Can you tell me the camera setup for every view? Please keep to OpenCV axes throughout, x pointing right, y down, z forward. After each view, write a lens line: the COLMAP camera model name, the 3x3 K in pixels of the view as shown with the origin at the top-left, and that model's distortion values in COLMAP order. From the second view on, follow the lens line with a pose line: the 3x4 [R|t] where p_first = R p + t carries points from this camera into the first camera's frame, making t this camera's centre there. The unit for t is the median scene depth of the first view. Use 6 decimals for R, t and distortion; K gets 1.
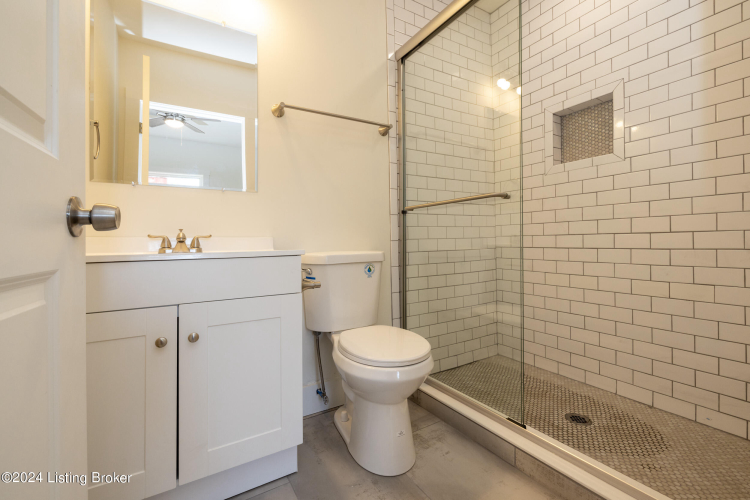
lens RADIAL K [[322.7, 0, 373.0], [0, 322.7, 243.8], [0, 0, 1]] dist [0.000758, -0.000259]
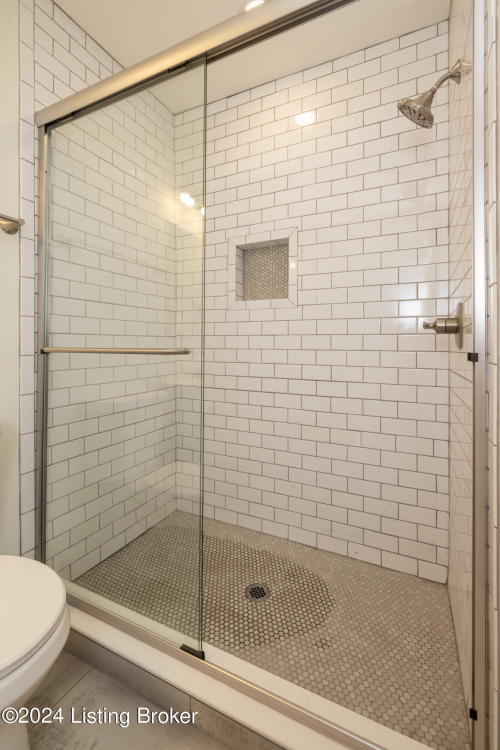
lens RADIAL K [[322.7, 0, 250.2], [0, 322.7, 341.6], [0, 0, 1]] dist [0.000758, -0.000259]
pose [[0.839358, 0.017307, 0.543303, 0.091497], [-0.013216, 0.999847, -0.011433, -0.119568], [-0.543418, 0.002416, 0.839459, 0.199375]]
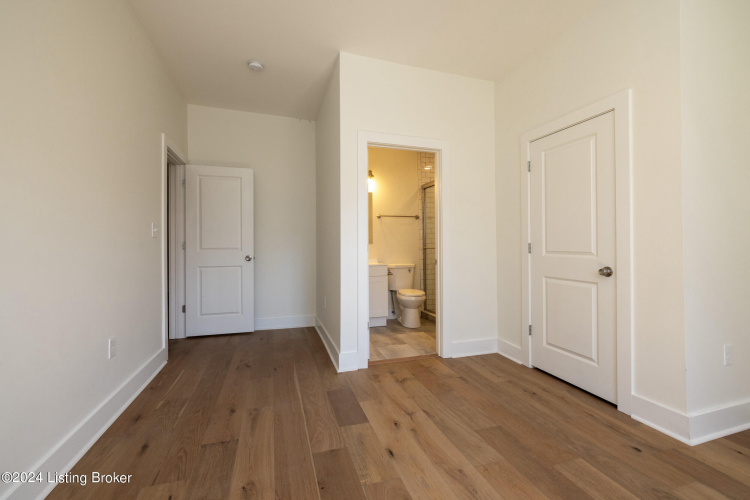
lens RADIAL K [[322.7, 0, 374.1], [0, 322.7, 243.8], [0, 0, 1]] dist [0.000758, -0.000259]
pose [[0.974558, -0.004948, -0.224082, 0.287533], [0.002071, 0.999912, -0.013072, -0.104998], [0.224127, 0.012275, 0.974483, -1.663437]]
